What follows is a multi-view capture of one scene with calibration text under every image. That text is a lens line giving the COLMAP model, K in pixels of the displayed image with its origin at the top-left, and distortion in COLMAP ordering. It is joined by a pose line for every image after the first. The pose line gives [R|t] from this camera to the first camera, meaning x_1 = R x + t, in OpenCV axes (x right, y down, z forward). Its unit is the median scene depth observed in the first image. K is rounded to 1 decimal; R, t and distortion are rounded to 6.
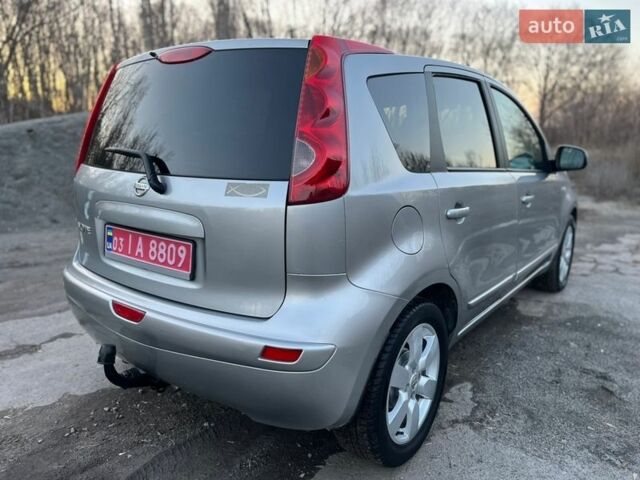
lens RADIAL K [[512.9, 0, 320.0], [0, 512.9, 240.0], [0, 0, 1]] dist [0.047588, -0.082055]
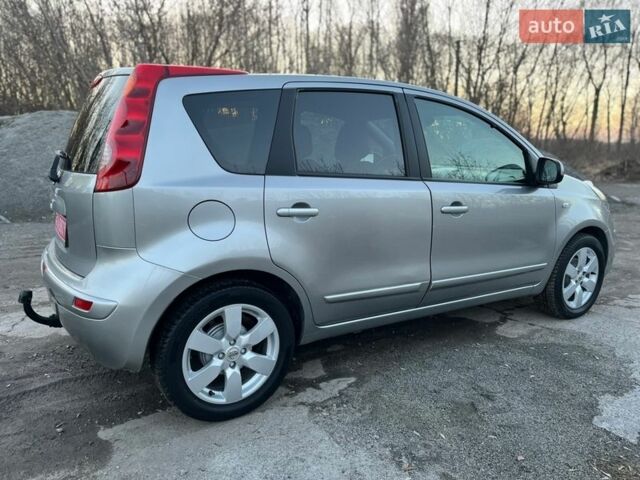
lens RADIAL K [[512.9, 0, 320.0], [0, 512.9, 240.0], [0, 0, 1]] dist [0.047588, -0.082055]
pose [[0.929342, 0.072406, -0.362050, 0.764131], [-0.082020, 0.996567, -0.011234, 0.016662], [0.359994, 0.040135, 0.932091, -0.024432]]
